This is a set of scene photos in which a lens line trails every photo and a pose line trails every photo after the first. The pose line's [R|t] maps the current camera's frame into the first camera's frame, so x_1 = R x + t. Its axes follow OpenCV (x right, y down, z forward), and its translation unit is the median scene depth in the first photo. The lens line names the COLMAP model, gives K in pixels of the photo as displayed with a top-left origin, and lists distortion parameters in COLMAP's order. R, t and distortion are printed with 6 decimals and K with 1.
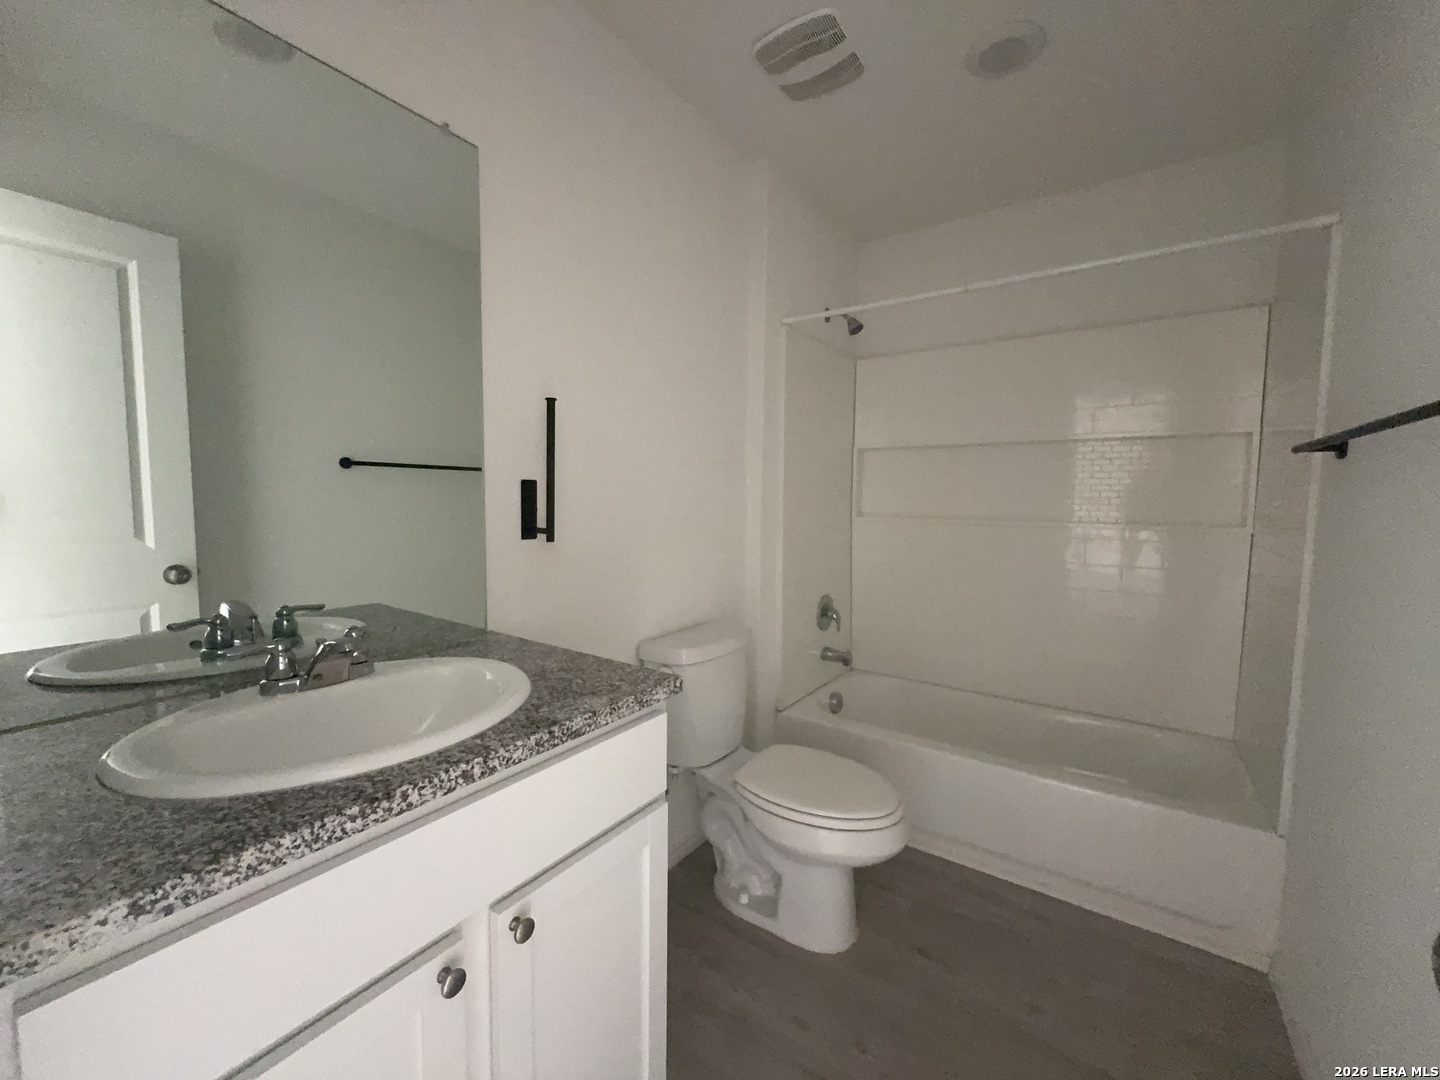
lens RADIAL K [[574.2, 0, 720.0], [0, 574.2, 540.0], [0, 0, 1]] dist [0.000093, 0.000074]
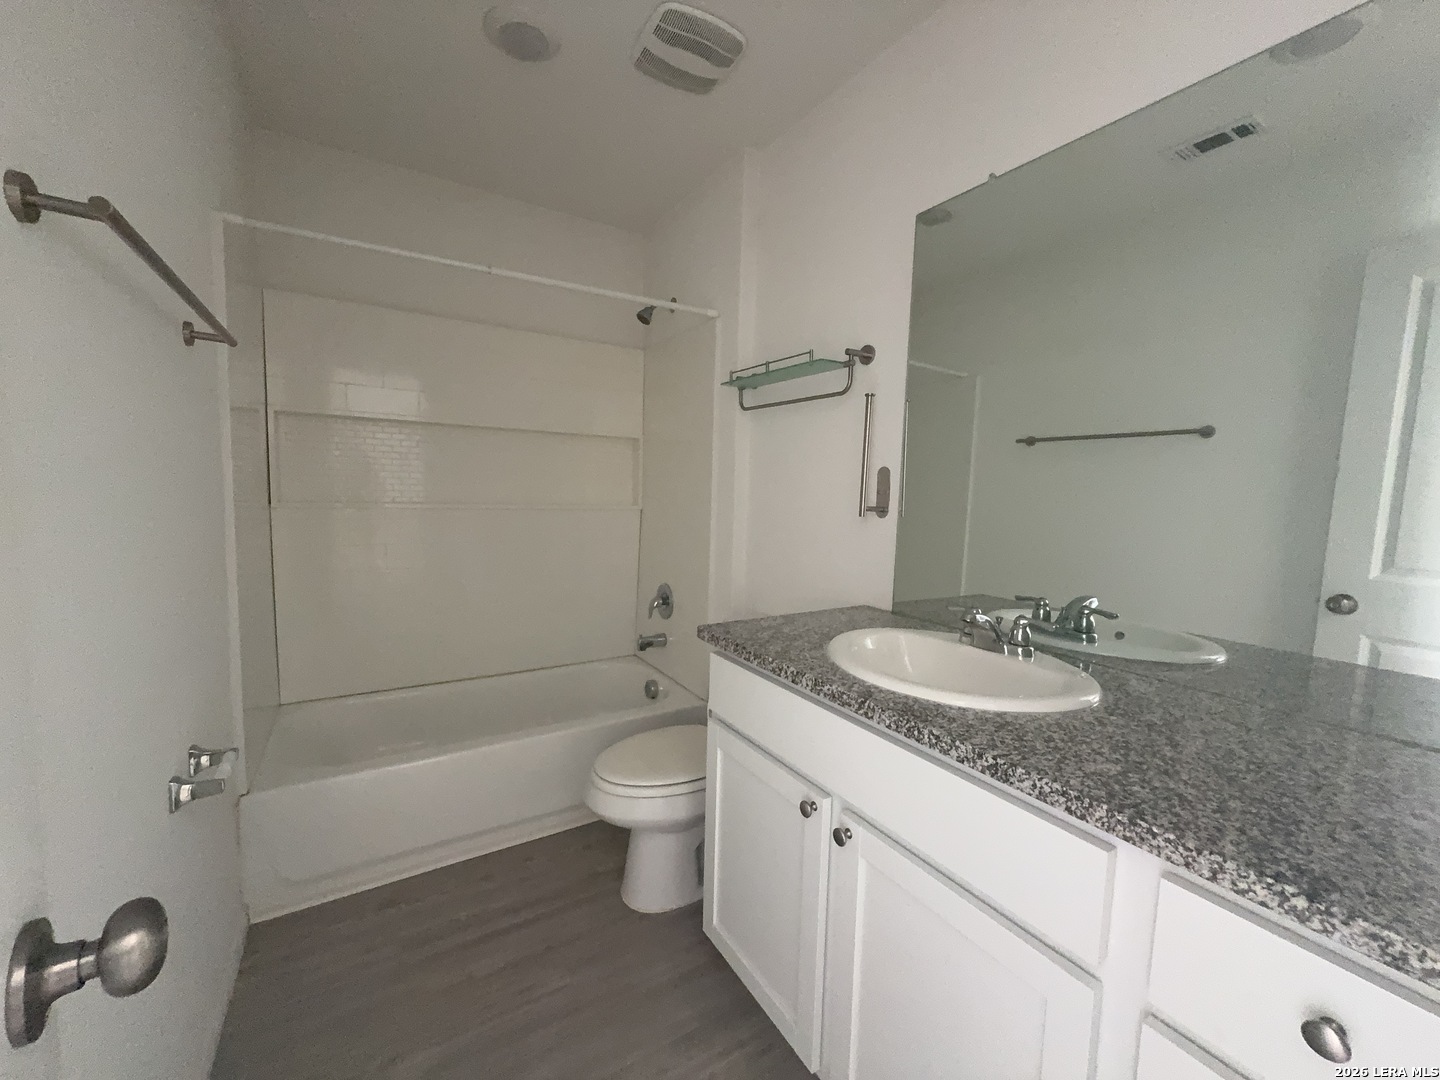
lens RADIAL K [[589.9, 0, 740.0], [0, 589.9, 549.1], [0, 0, 1]] dist [-0.000919, -0.000087]
pose [[0.389434, -0.098595, 0.915762, -0.336324], [0.055203, 0.994965, 0.083647, -0.023050], [-0.919399, 0.017977, 0.392916, 0.200099]]
